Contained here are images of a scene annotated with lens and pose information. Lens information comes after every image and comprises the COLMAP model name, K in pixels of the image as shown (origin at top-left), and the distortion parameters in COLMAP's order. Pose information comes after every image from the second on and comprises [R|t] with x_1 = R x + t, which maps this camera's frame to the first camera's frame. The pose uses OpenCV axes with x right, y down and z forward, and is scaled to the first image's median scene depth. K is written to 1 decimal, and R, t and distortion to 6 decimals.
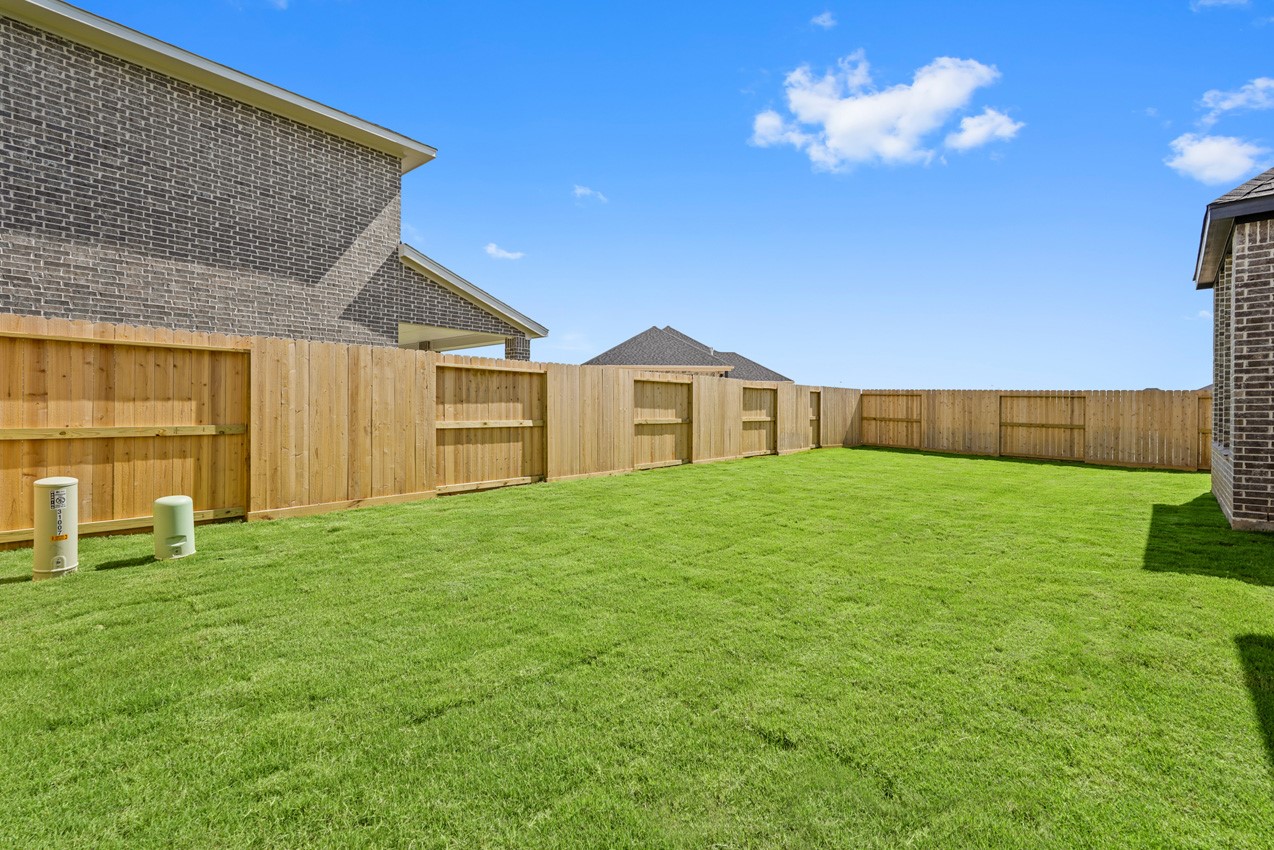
lens RADIAL K [[556.1, 0, 640.1], [0, 556.1, 423.1], [0, 0, 1]] dist [-0.014831, -0.000008]
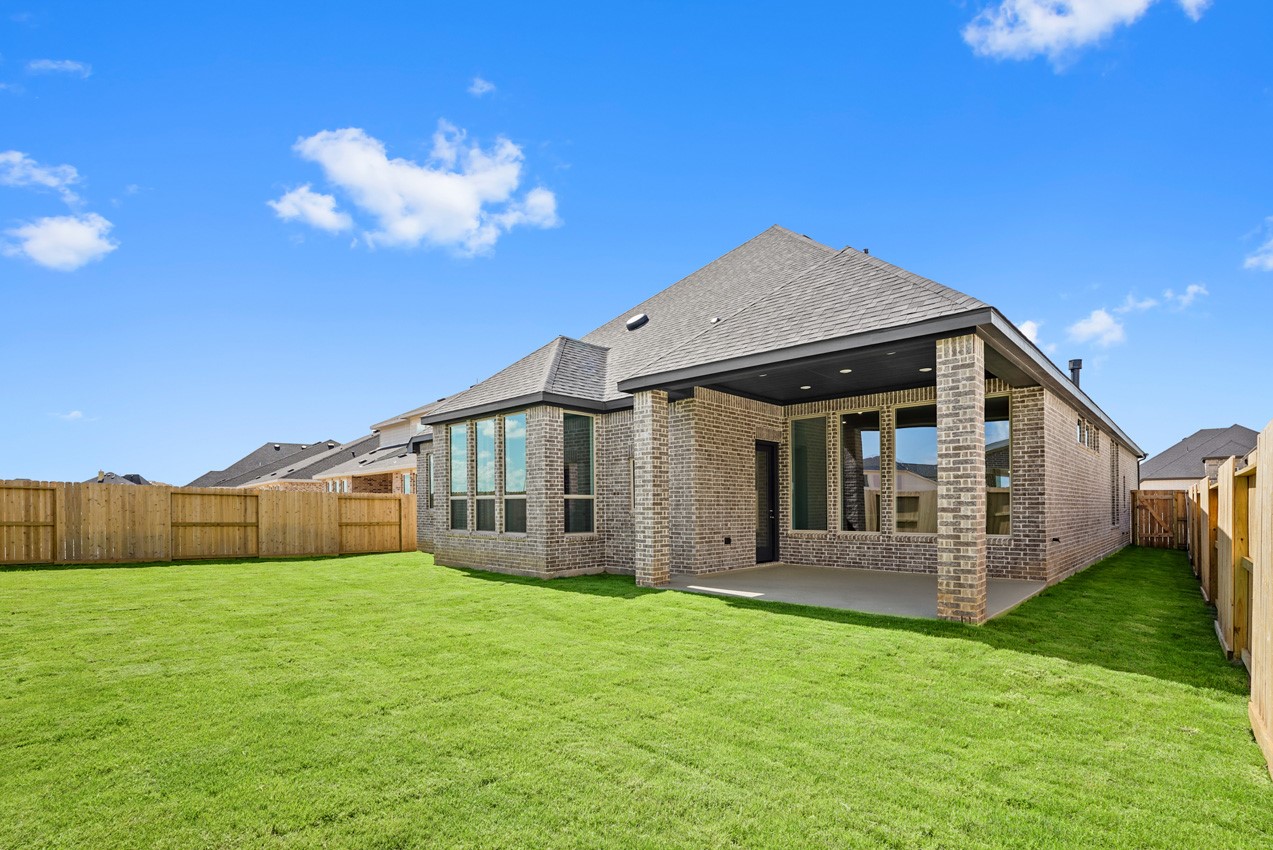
lens RADIAL K [[558.2, 0, 638.9], [0, 558.2, 429.6], [0, 0, 1]] dist [-0.014211, 0.000317]
pose [[0.031193, 0.129322, 0.991112, -0.242144], [0.026767, 0.991131, -0.130167, -0.014053], [-0.999155, 0.030589, 0.027455, 0.214247]]
